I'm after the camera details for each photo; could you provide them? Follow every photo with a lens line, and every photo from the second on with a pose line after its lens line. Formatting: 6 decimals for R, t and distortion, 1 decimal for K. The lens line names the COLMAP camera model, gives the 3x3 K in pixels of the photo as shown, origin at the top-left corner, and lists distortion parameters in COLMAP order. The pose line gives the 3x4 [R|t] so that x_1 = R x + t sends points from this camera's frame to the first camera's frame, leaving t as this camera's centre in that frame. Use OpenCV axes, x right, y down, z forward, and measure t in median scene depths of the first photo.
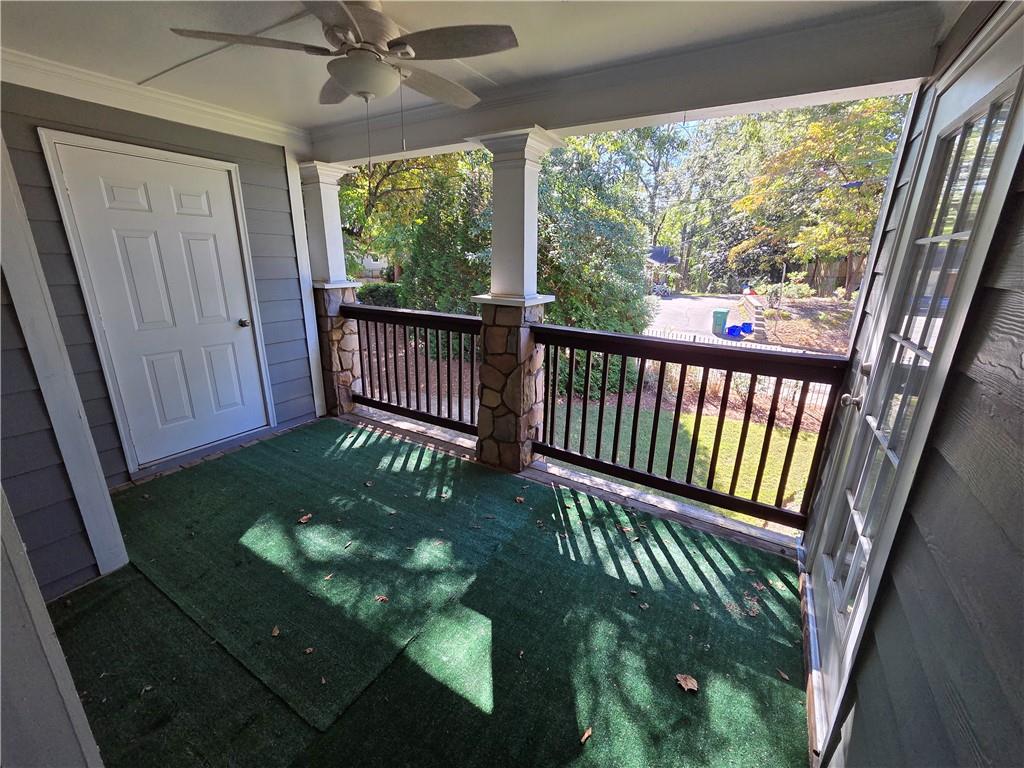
lens RADIAL K [[427.4, 0, 510.9], [0, 427.4, 387.9], [0, 0, 1]] dist [0.002312, -0.000665]
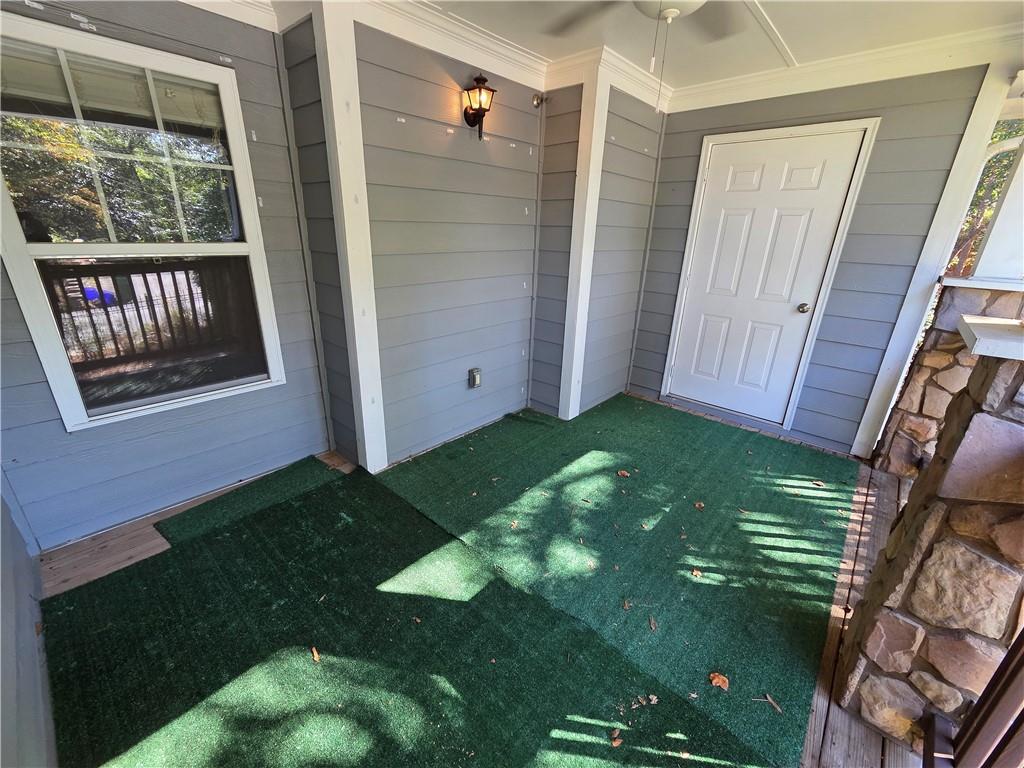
lens RADIAL K [[427.4, 0, 509.5], [0, 427.4, 382.4], [0, 0, 1]] dist [0.002312, -0.000665]
pose [[-0.195727, 0.312743, -0.929453, 0.404875], [-0.318088, 0.876294, 0.361841, -0.155768], [0.927637, 0.366470, -0.072035, 0.595596]]
